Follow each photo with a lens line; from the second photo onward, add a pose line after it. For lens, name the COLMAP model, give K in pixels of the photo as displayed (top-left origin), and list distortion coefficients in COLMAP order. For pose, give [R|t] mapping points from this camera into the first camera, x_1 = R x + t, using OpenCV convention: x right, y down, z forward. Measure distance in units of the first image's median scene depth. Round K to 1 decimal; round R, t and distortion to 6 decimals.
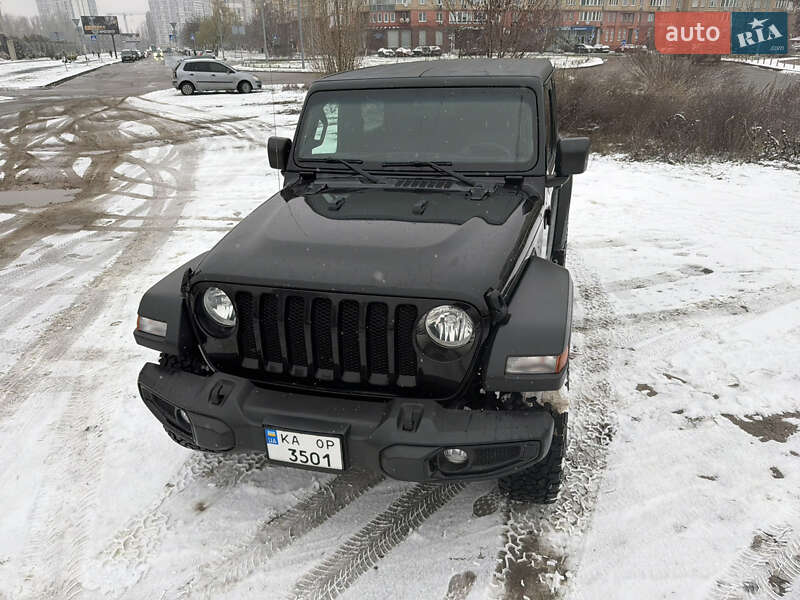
lens RADIAL K [[563.2, 0, 404.5], [0, 563.2, 290.3], [0, 0, 1]] dist [0.002861, -0.004863]
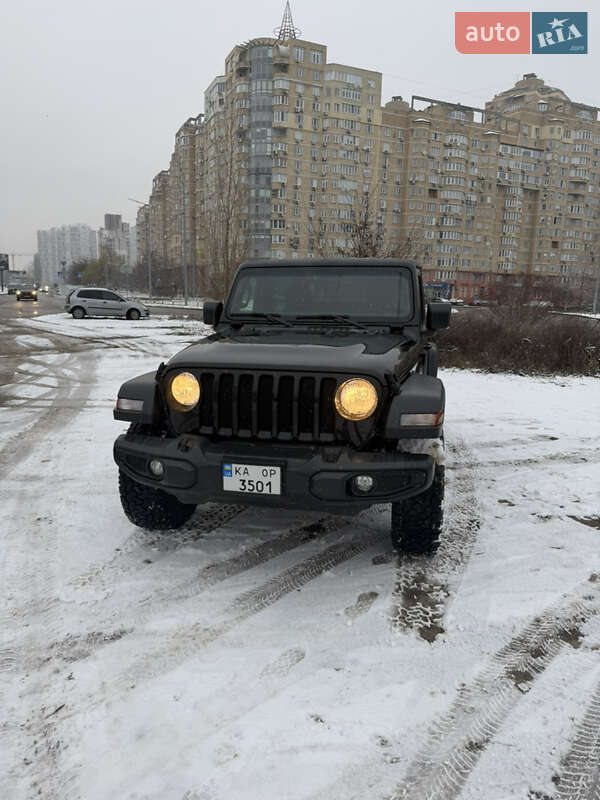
lens RADIAL K [[559.0, 0, 305.5], [0, 559.0, 388.7], [0, 0, 1]] dist [0.039000, -0.044156]
pose [[0.997887, 0.033421, 0.055712, -0.087901], [-0.019059, 0.970397, -0.240761, 0.259655], [-0.062109, 0.239191, 0.968984, -0.232120]]
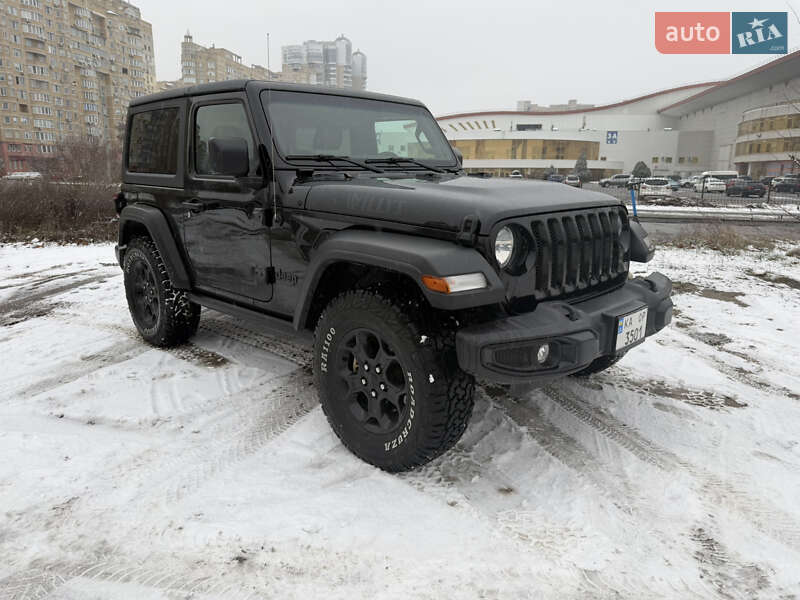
lens RADIAL K [[560.8, 0, 400.0], [0, 560.8, 299.5], [0, 0, 1]] dist [0.029471, -0.032181]
pose [[0.510513, -0.161987, 0.844474, -0.954816], [0.324409, 0.945803, -0.014692, 0.053200], [-0.796327, 0.281455, 0.535394, 0.486169]]
